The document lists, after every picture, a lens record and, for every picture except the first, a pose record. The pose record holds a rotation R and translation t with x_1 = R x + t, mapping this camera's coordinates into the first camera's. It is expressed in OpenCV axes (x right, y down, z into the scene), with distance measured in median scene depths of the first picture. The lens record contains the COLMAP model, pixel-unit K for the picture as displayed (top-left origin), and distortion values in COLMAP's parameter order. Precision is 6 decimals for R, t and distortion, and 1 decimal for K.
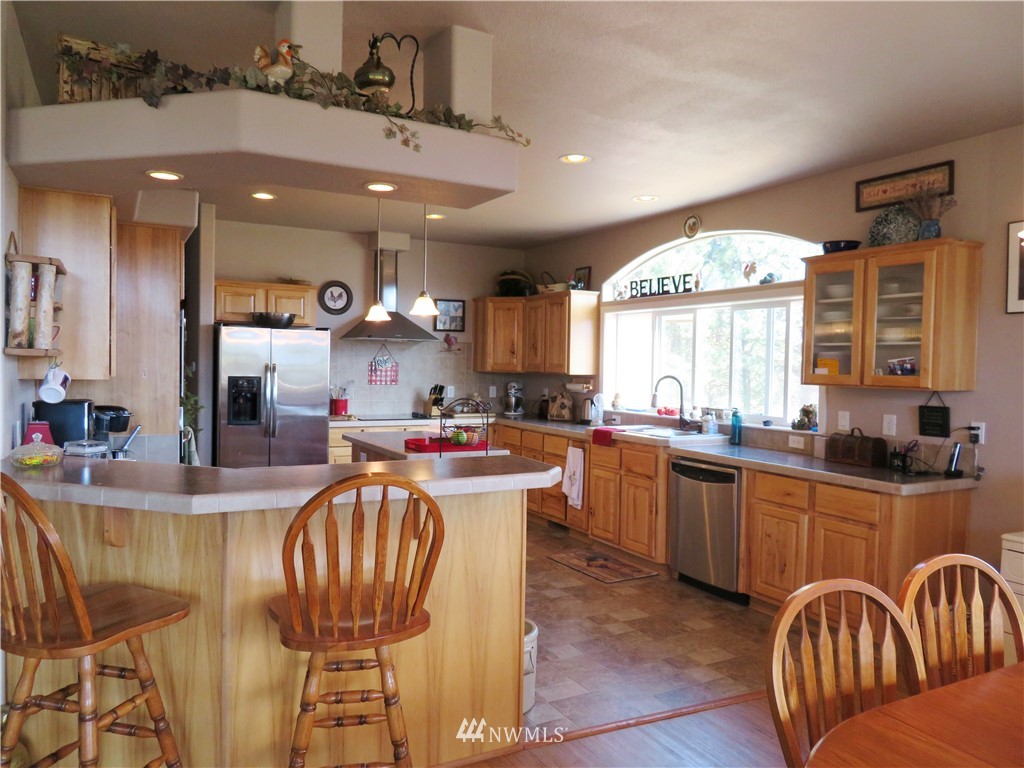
lens RADIAL K [[715.9, 0, 512.0], [0, 715.9, 384.0], [0, 0, 1]] dist [-0.004911, -0.002811]
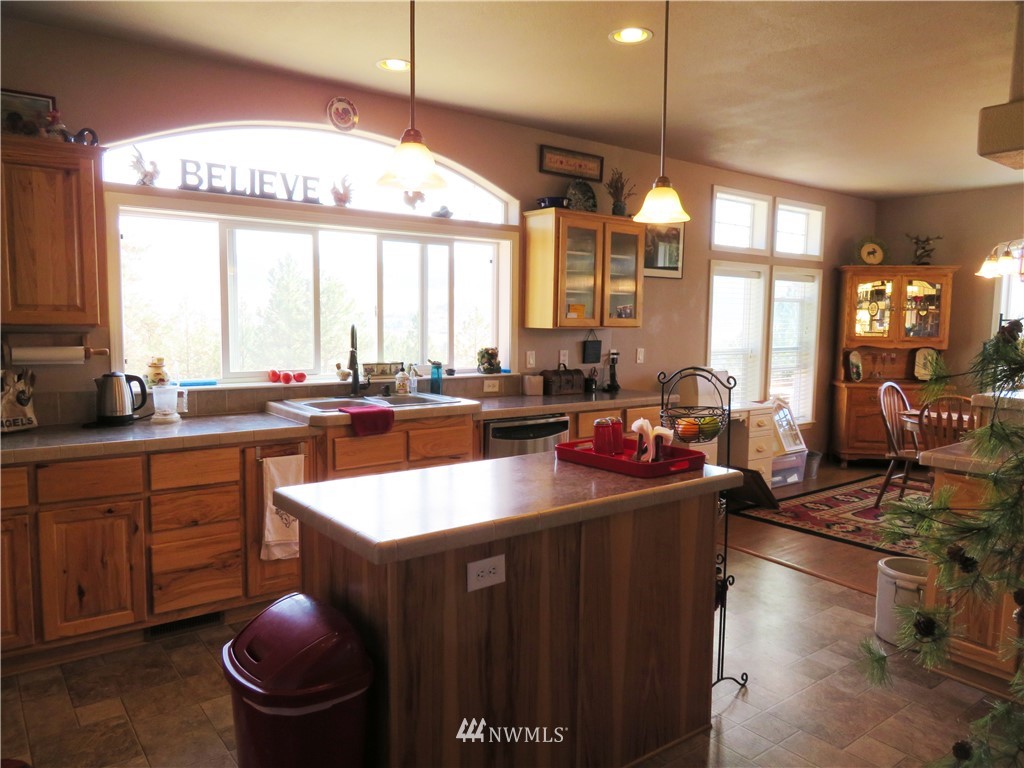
lens RADIAL K [[715.9, 0, 512.0], [0, 715.9, 384.0], [0, 0, 1]] dist [-0.004911, -0.002811]
pose [[-0.135811, -0.113614, 0.984199, -0.551058], [0.013629, 0.993095, 0.116521, -0.035581], [-0.990641, 0.029239, -0.133325, 1.016952]]
